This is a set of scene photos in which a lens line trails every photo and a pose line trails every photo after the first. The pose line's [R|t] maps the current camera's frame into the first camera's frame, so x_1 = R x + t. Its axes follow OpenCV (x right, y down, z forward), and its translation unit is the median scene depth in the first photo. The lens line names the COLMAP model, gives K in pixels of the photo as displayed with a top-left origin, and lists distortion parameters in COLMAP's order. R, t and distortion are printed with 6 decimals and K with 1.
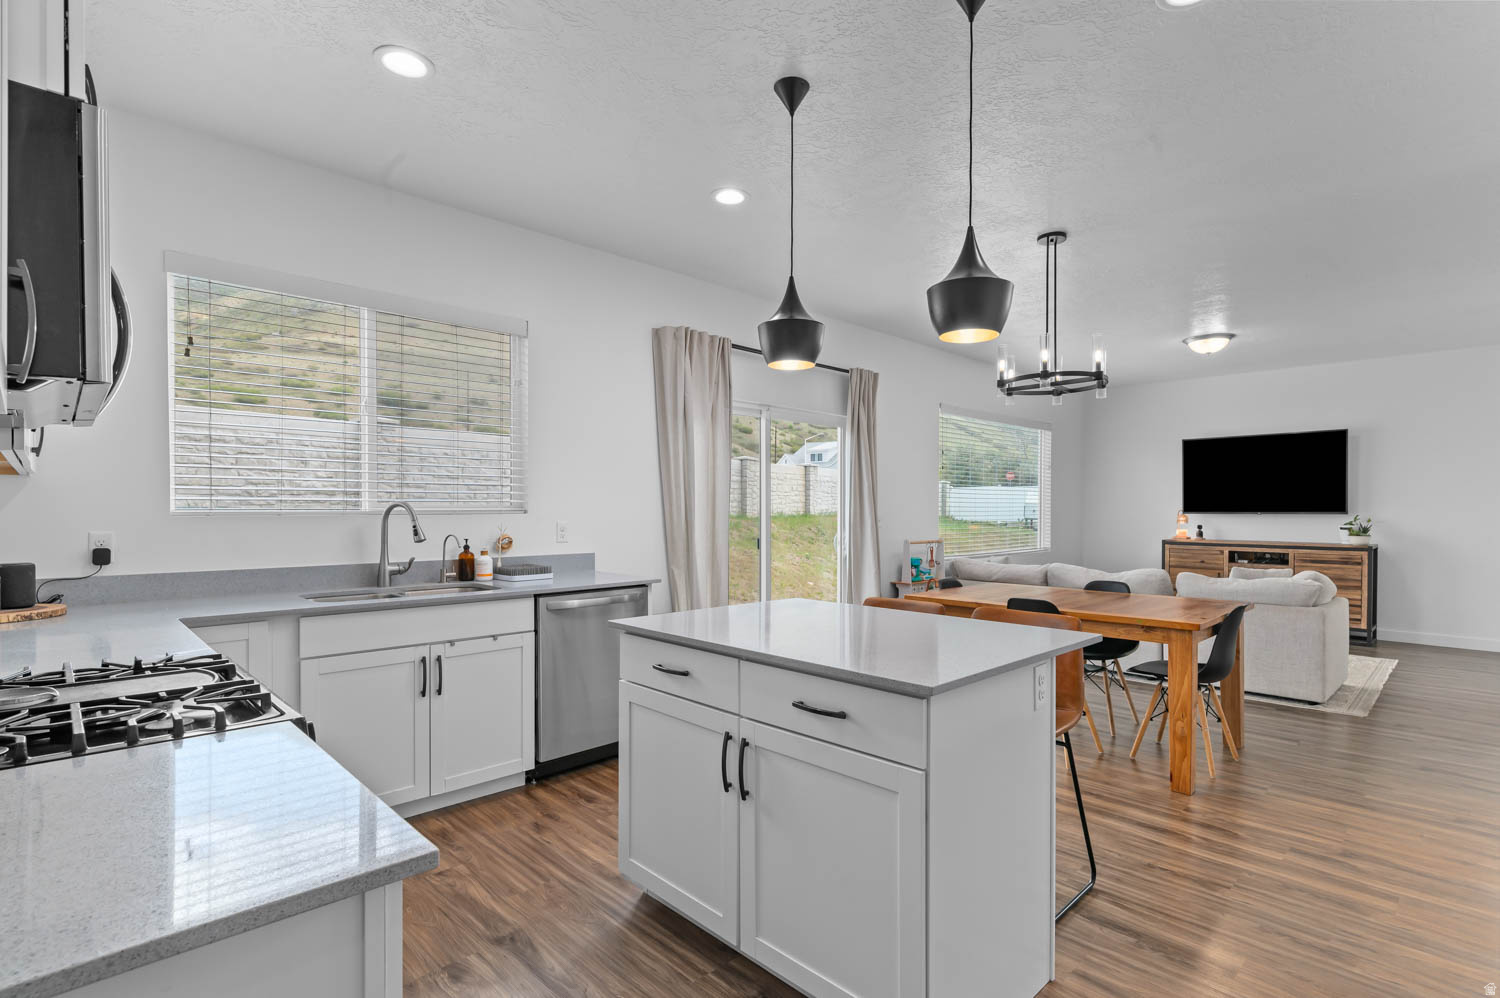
lens RADIAL K [[728.8, 0, 755.8], [0, 728.8, 519.1], [0, 0, 1]] dist [0.004232, 0.000495]
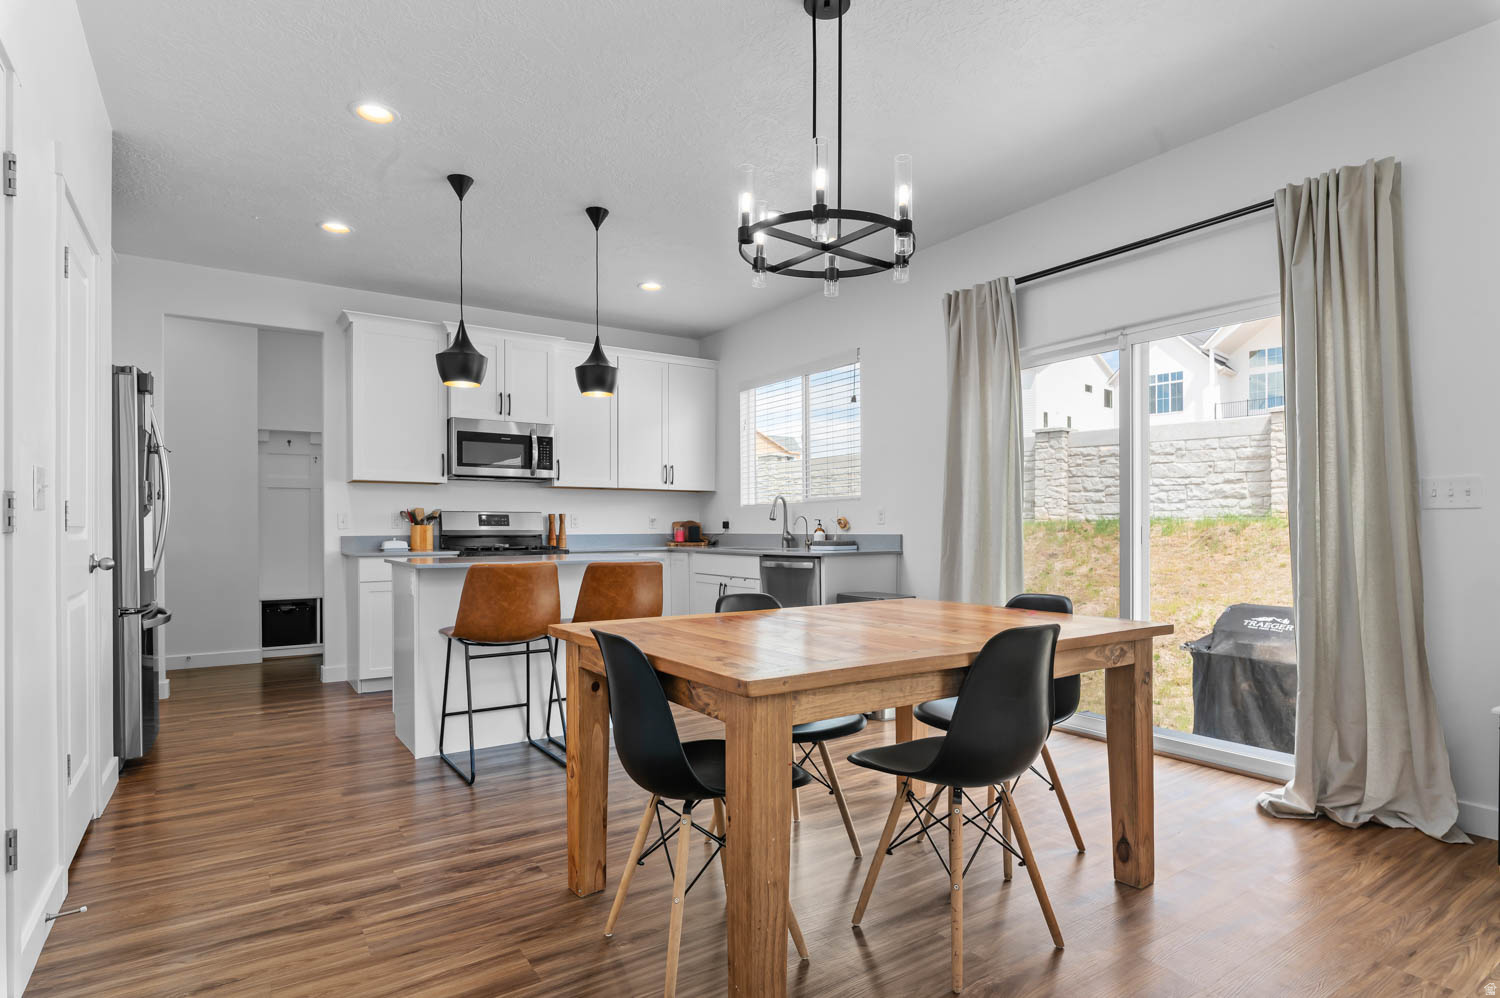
lens RADIAL K [[775.0, 0, 753.8], [0, 775.0, 530.0], [0, 0, 1]] dist [0.000753, -0.000017]
pose [[-0.180206, 0.001901, -0.983627, 1.384446], [-0.009549, 0.999948, 0.003682, 0.053310], [0.983583, 0.010056, -0.180179, 1.420035]]
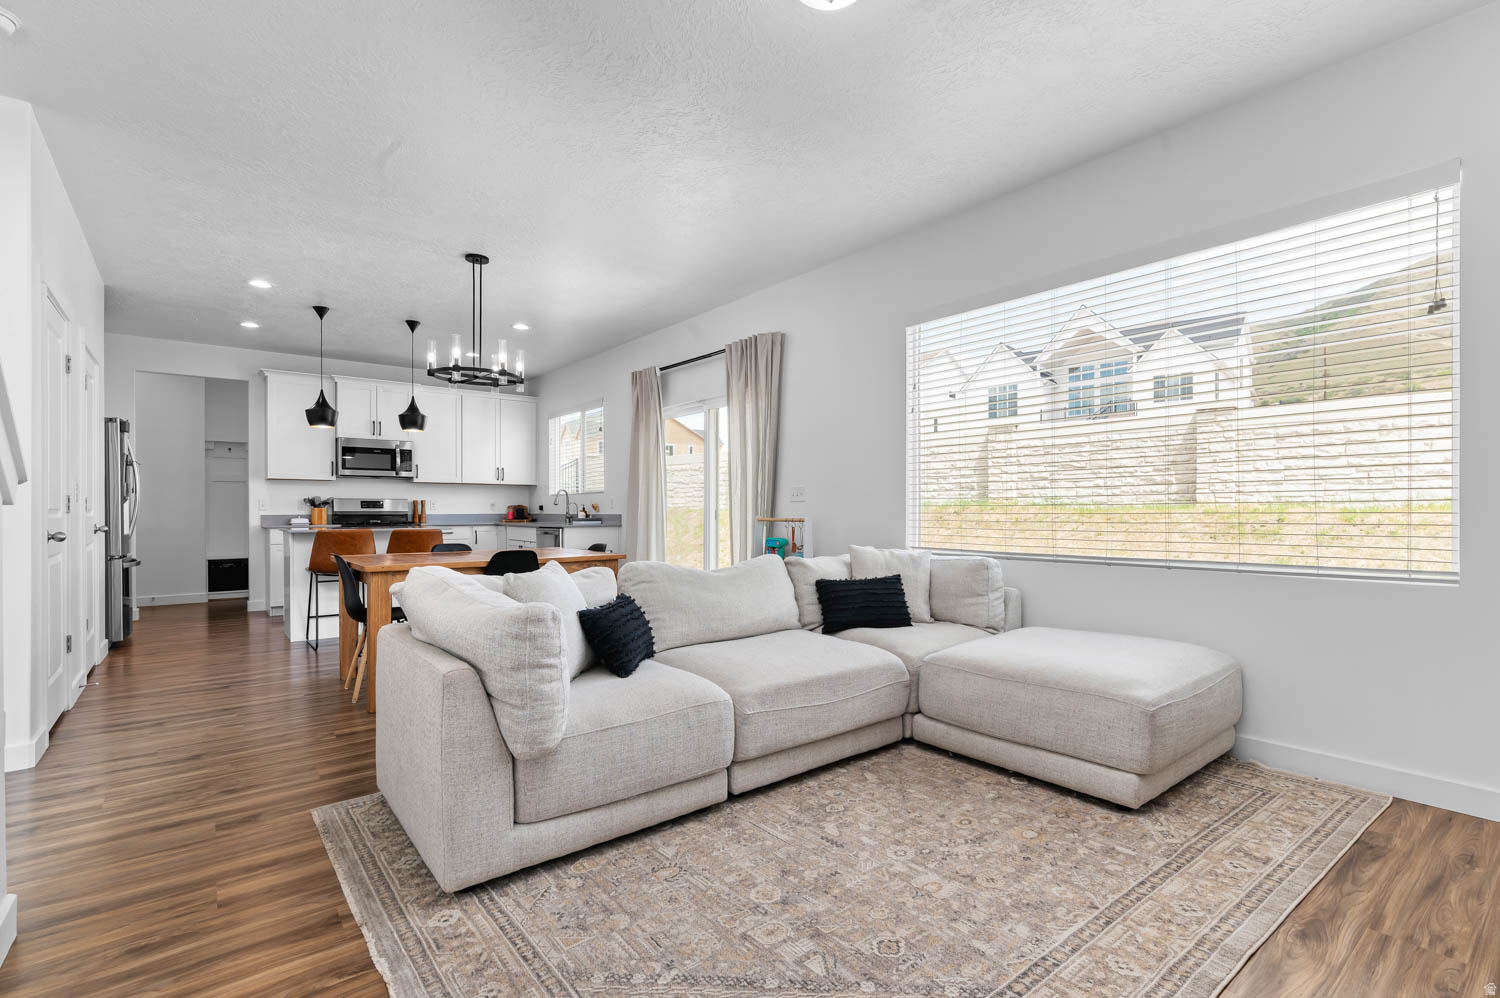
lens RADIAL K [[676.5, 0, 750.7], [0, 676.5, 510.9], [0, 0, 1]] dist [0.000855, -0.000076]
pose [[-0.092348, 0.001512, -0.995726, 2.022653], [-0.010702, 0.999940, 0.002511, 0.043767], [0.995669, 0.010888, -0.092326, 2.112958]]
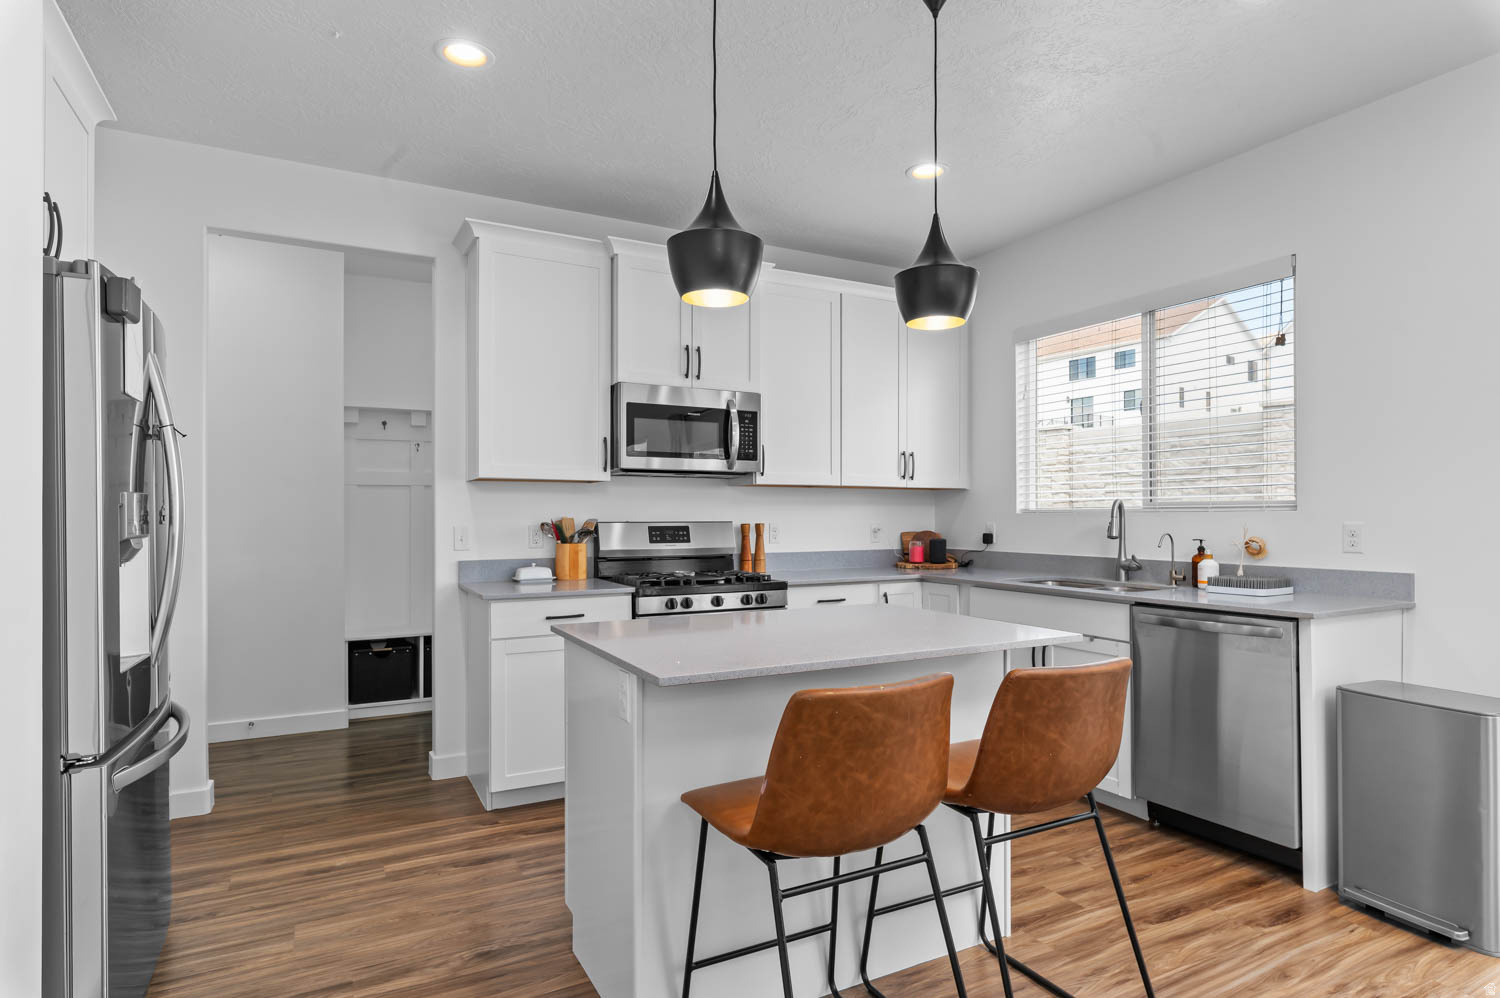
lens RADIAL K [[802.6, 0, 755.0], [0, 802.6, 514.7], [0, 0, 1]] dist [0.005080, 0.000958]
pose [[-0.280113, -0.000647, -0.959967, 0.845244], [-0.011355, 0.999932, 0.002639, 0.000974], [0.959900, 0.011640, -0.280101, 0.933598]]
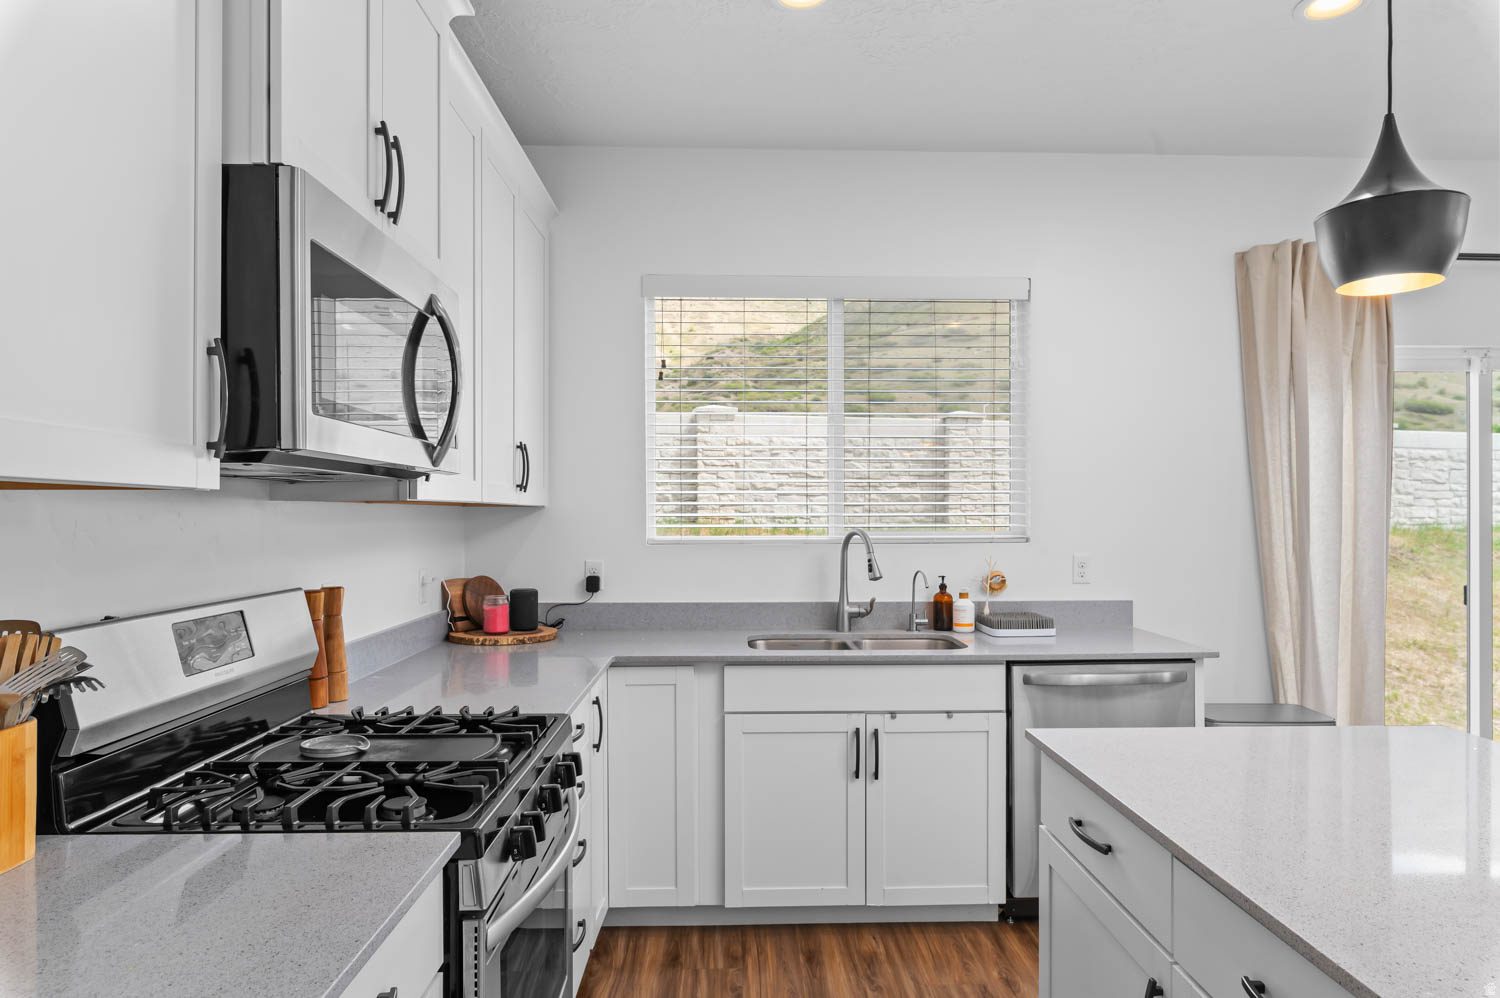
lens RADIAL K [[915.6, 0, 753.8], [0, 915.6, 517.4], [0, 0, 1]] dist [-0.006099, -0.000817]
pose [[0.734923, 0.001062, -0.678149, 0.137808], [-0.006324, 0.999966, -0.005287, -0.034788], [0.678121, 0.008174, 0.734905, 0.190868]]
